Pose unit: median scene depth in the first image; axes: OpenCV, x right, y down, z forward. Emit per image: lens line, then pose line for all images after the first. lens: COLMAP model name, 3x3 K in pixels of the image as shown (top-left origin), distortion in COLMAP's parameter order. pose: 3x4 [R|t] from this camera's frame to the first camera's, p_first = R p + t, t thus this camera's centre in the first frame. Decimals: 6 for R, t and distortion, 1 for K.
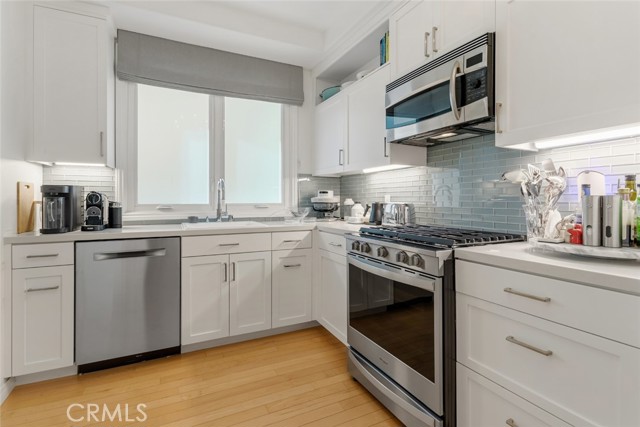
lens RADIAL K [[312.0, 0, 319.5], [0, 312.0, 205.6], [0, 0, 1]] dist [-0.000004, 0.000208]
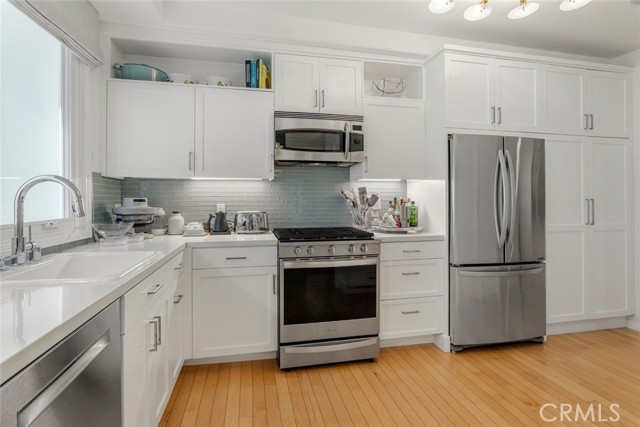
lens RADIAL K [[309.3, 0, 320.0], [0, 309.3, 200.7], [0, 0, 1]] dist [-0.017059, 0.000235]
pose [[0.235246, -0.002859, 0.971932, -0.741162], [0.018871, 0.999821, -0.001626, -0.039457], [-0.971753, 0.018724, 0.235257, 0.492029]]
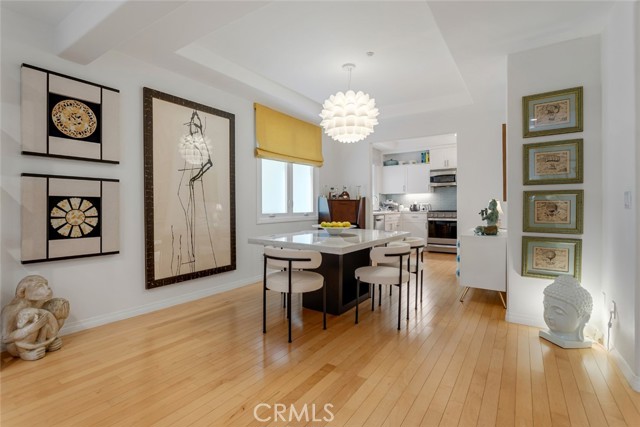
lens RADIAL K [[305.4, 0, 320.0], [0, 305.4, 213.5], [0, 0, 1]] dist [-0.008620, 0.000564]
pose [[0.863378, -0.010900, 0.504440, -2.198490], [0.012155, 0.999926, 0.000803, 0.069783], [-0.504411, 0.005438, 0.863447, -1.125548]]
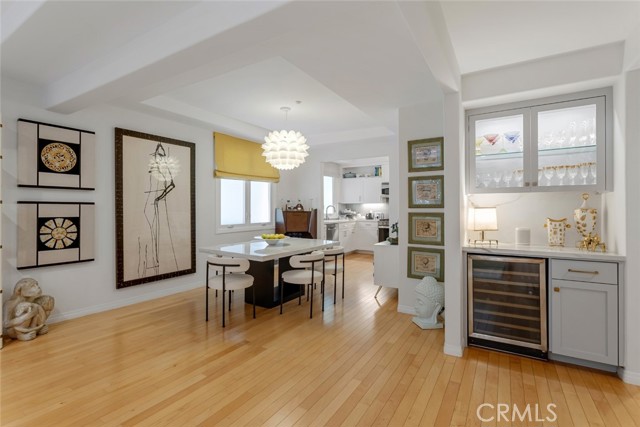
lens RADIAL K [[305.4, 0, 320.0], [0, 305.4, 213.5], [0, 0, 1]] dist [-0.008620, 0.000564]
pose [[0.842627, -0.006089, 0.538463, -2.147614], [0.009977, 0.999941, -0.004306, 0.005218], [-0.538405, 0.009001, 0.842638, -1.551585]]
